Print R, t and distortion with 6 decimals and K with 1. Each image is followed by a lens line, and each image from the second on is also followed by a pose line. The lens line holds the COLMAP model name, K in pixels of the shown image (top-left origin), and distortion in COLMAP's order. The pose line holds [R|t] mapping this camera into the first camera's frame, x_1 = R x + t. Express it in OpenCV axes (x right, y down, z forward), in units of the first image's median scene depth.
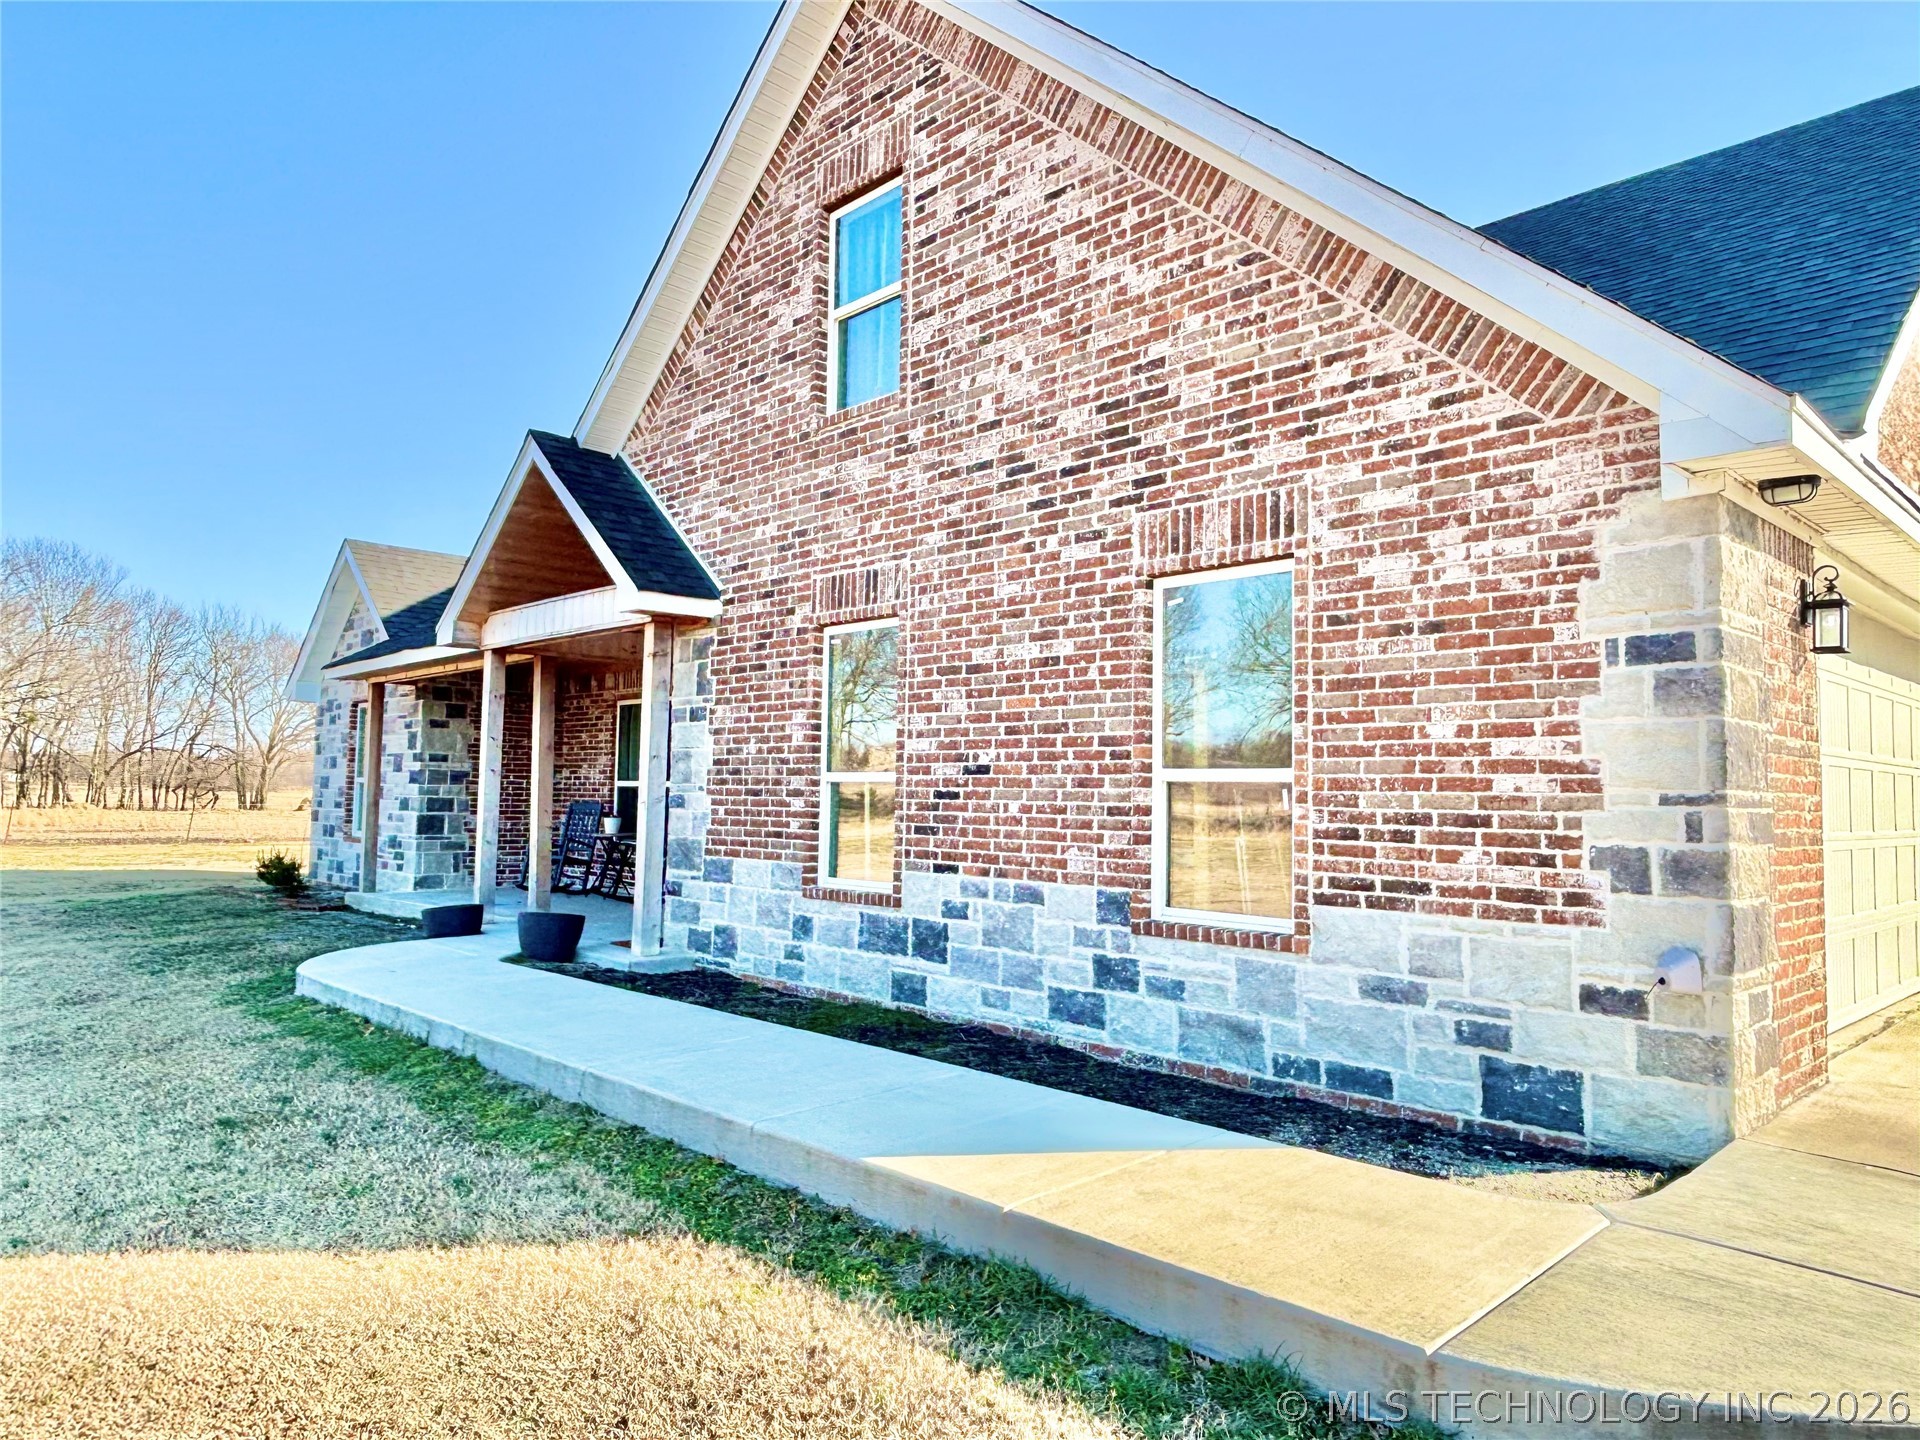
lens RADIAL K [[1266.2, 0, 968.0], [0, 1266.2, 720.1], [0, 0, 1]] dist [0.004811, -0.018836]
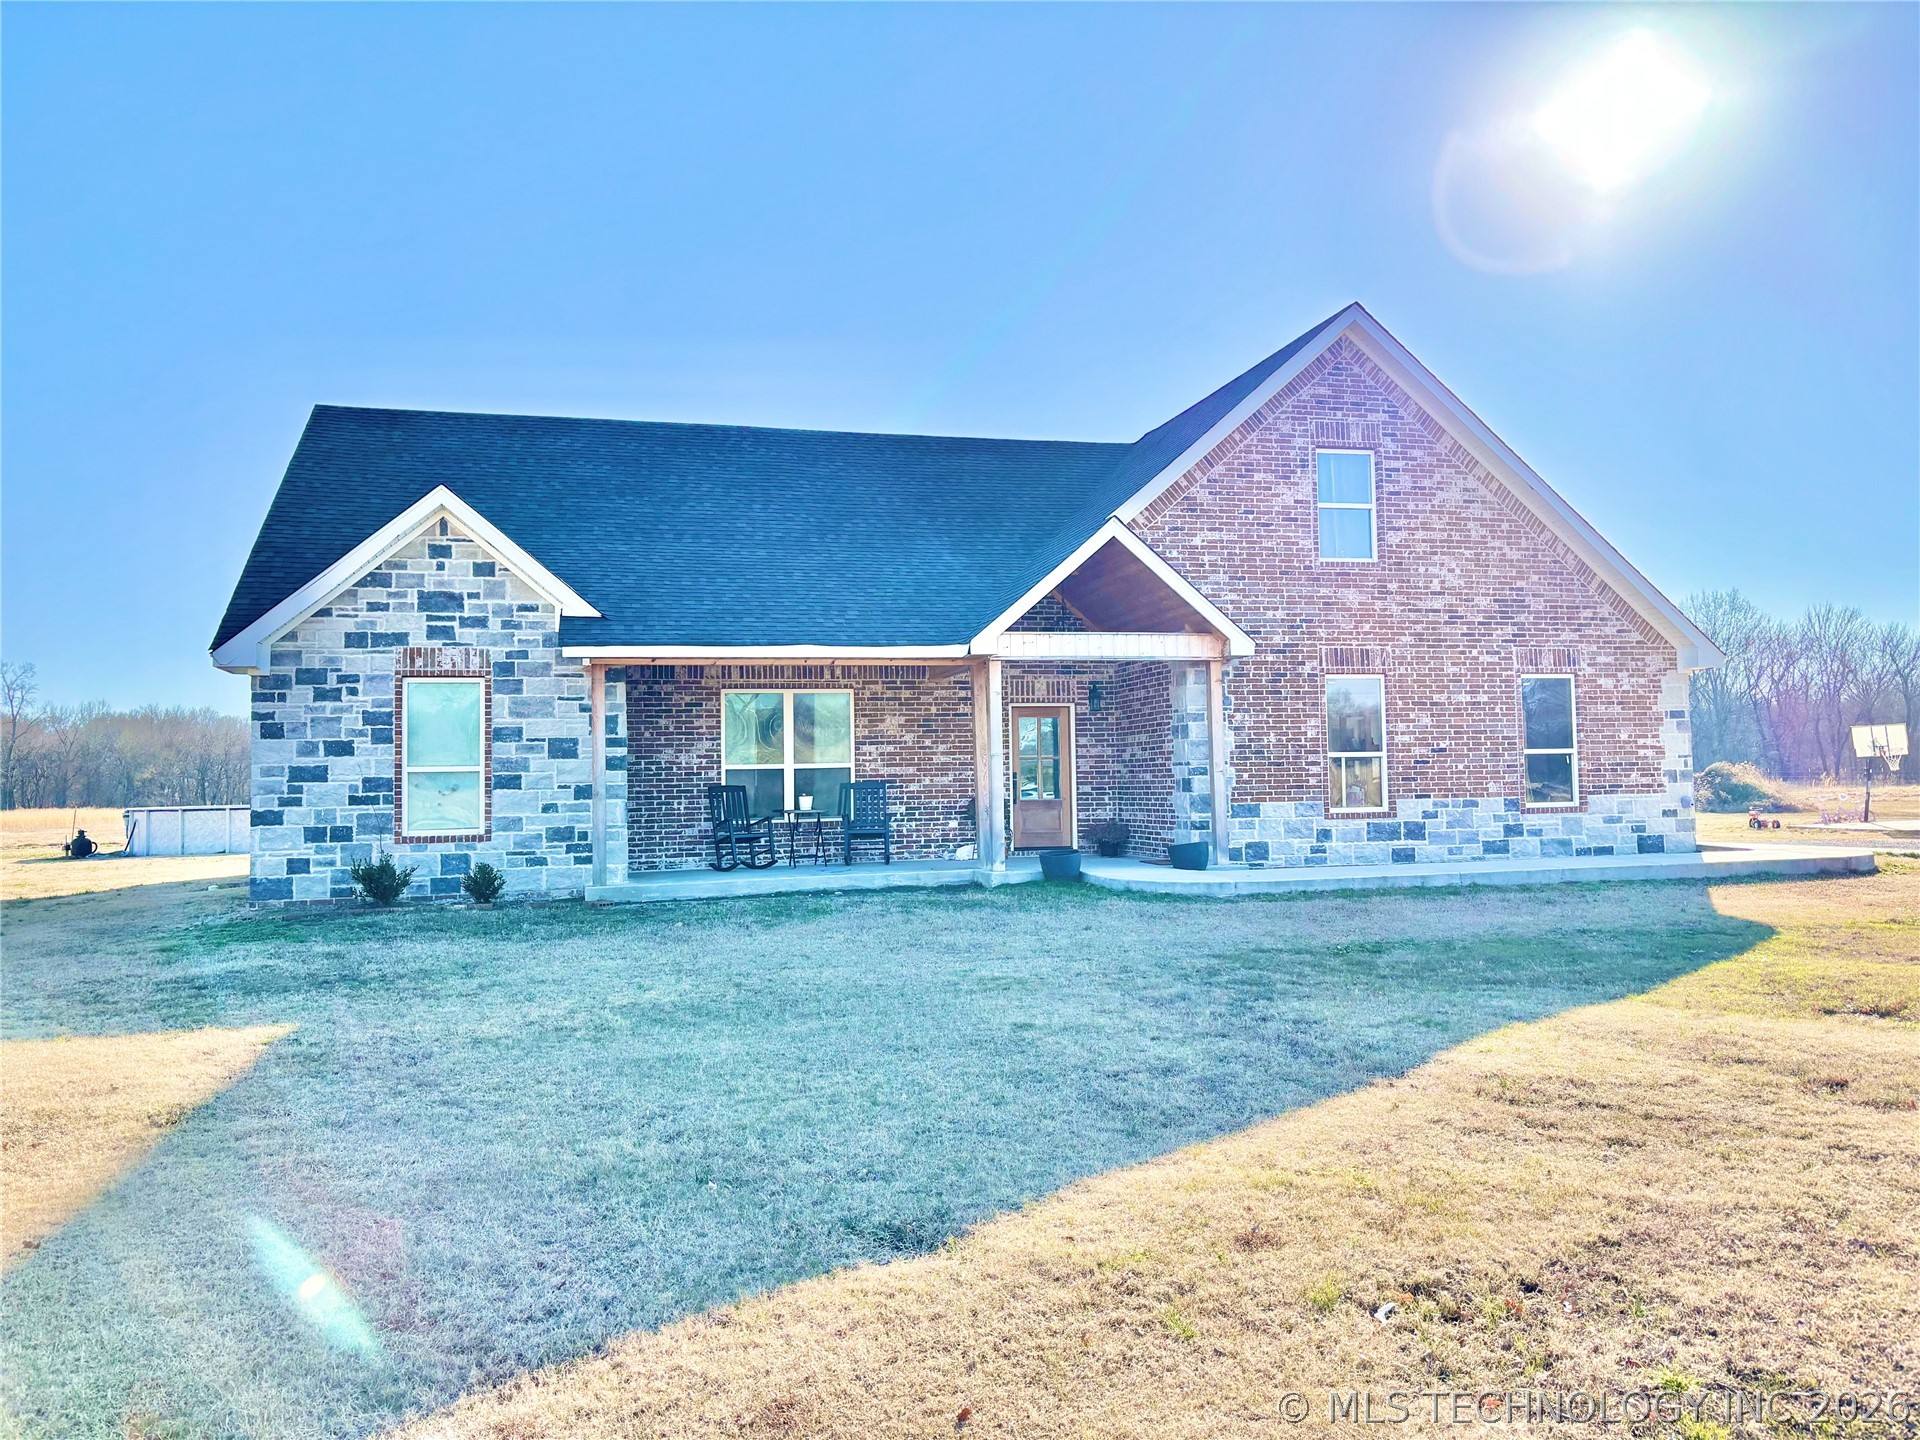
lens RADIAL K [[1461.6, 0, 967.6], [0, 1461.6, 714.1], [0, 0, 1]] dist [0.012938, -0.009218]
pose [[0.477599, 0.026248, 0.878186, -2.558501], [-0.024536, 0.999562, -0.016532, 0.038442], [-0.878236, -0.013651, 0.478033, 0.490338]]
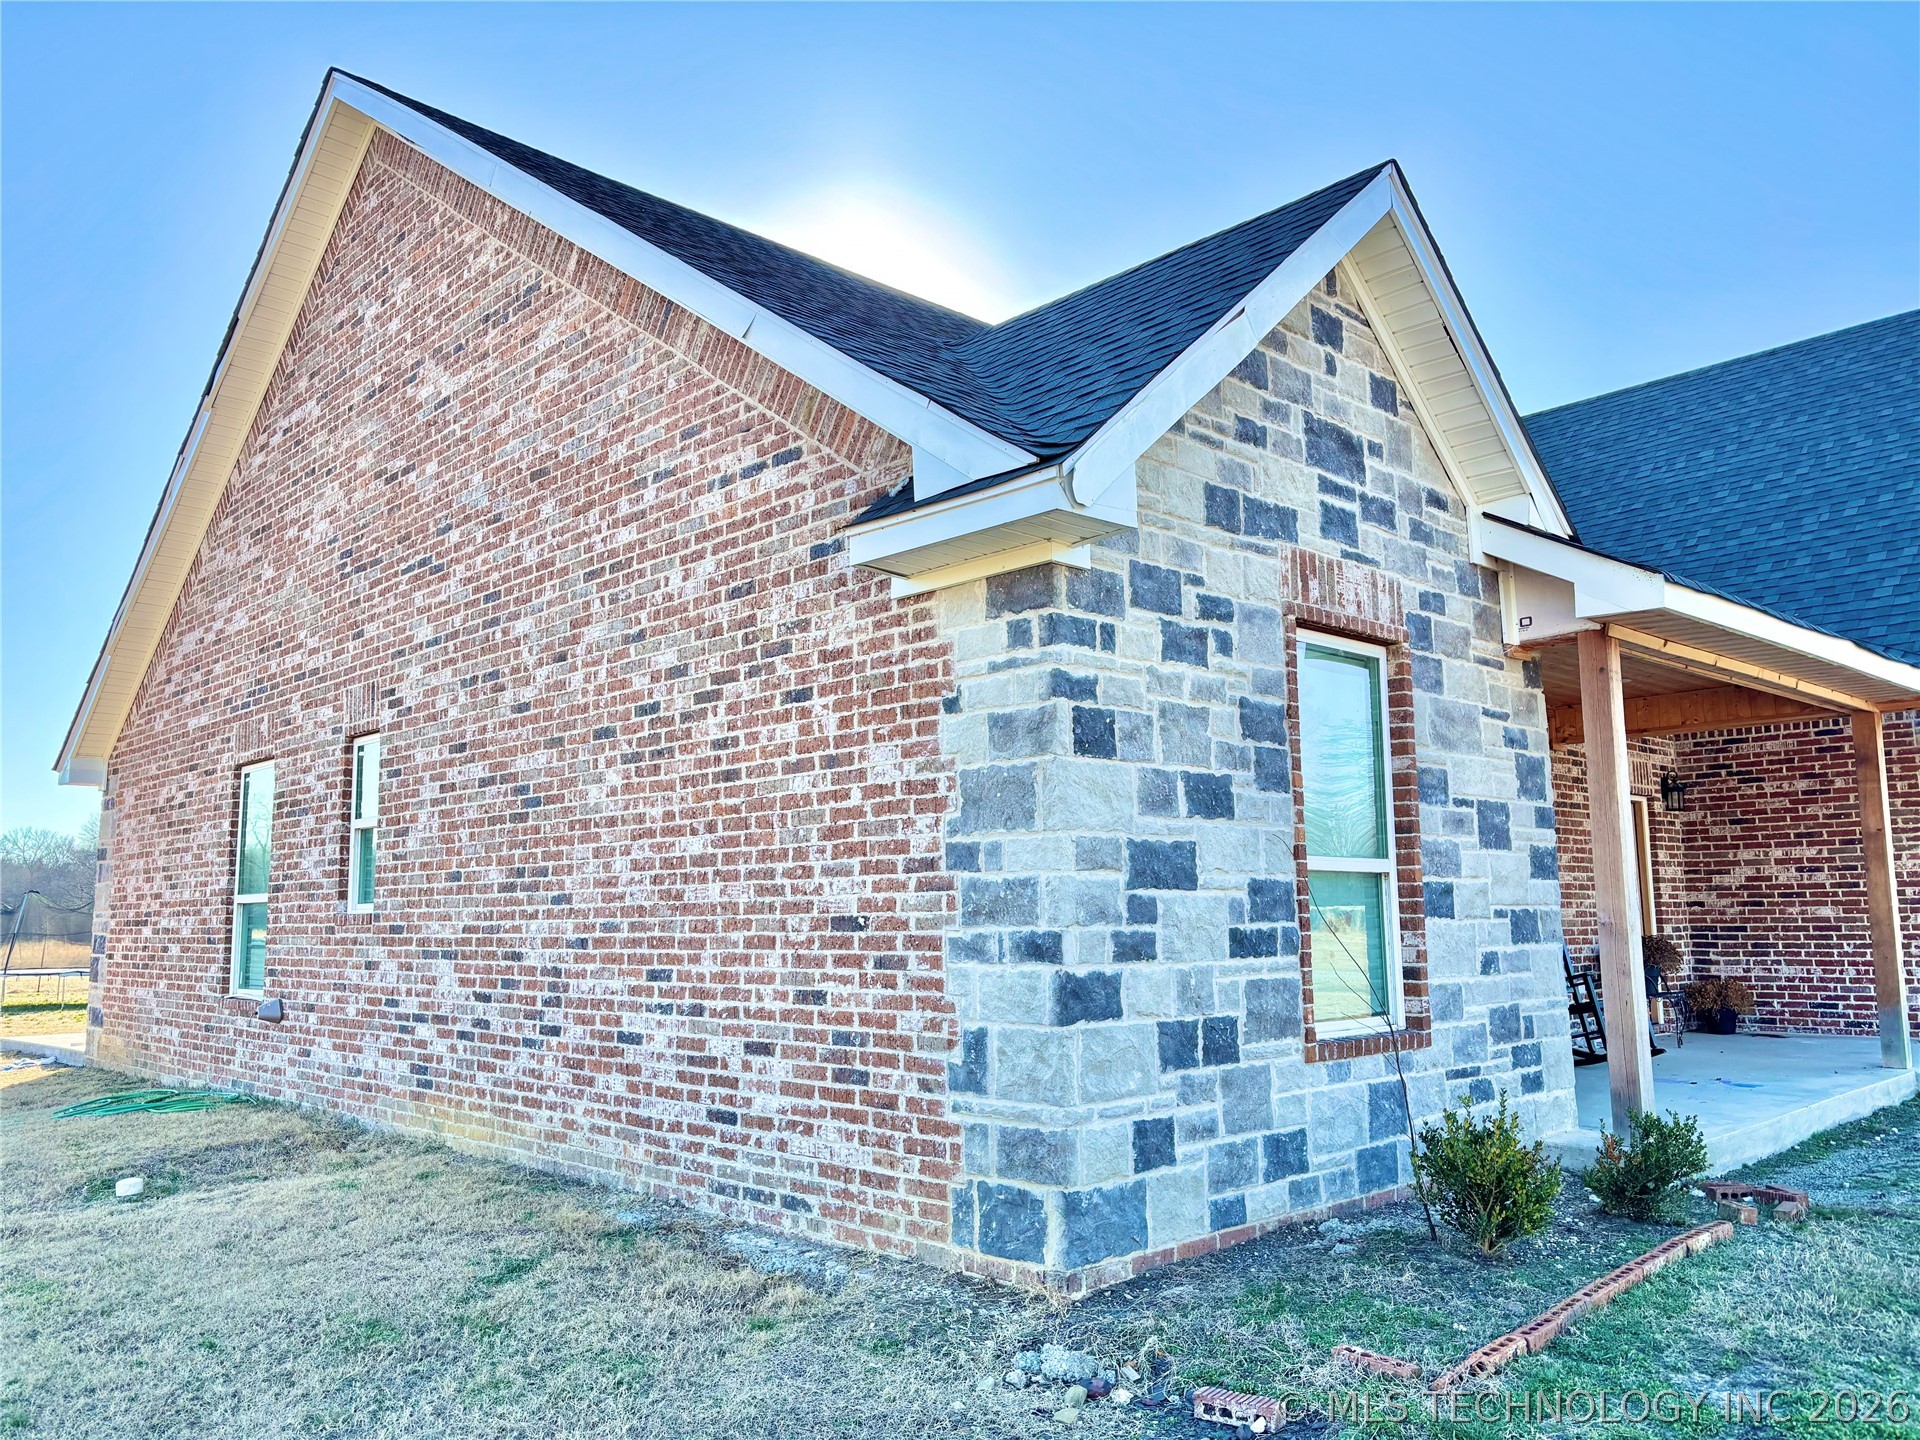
lens RADIAL K [[1461.6, 0, 961.8], [0, 1461.6, 726.7], [0, 0, 1]] dist [0.012938, -0.009218]
pose [[0.013195, 0.125501, 0.992006, -1.889414], [-0.040147, 0.991359, -0.124885, 0.138220], [-0.999107, -0.038178, 0.018120, 2.403583]]
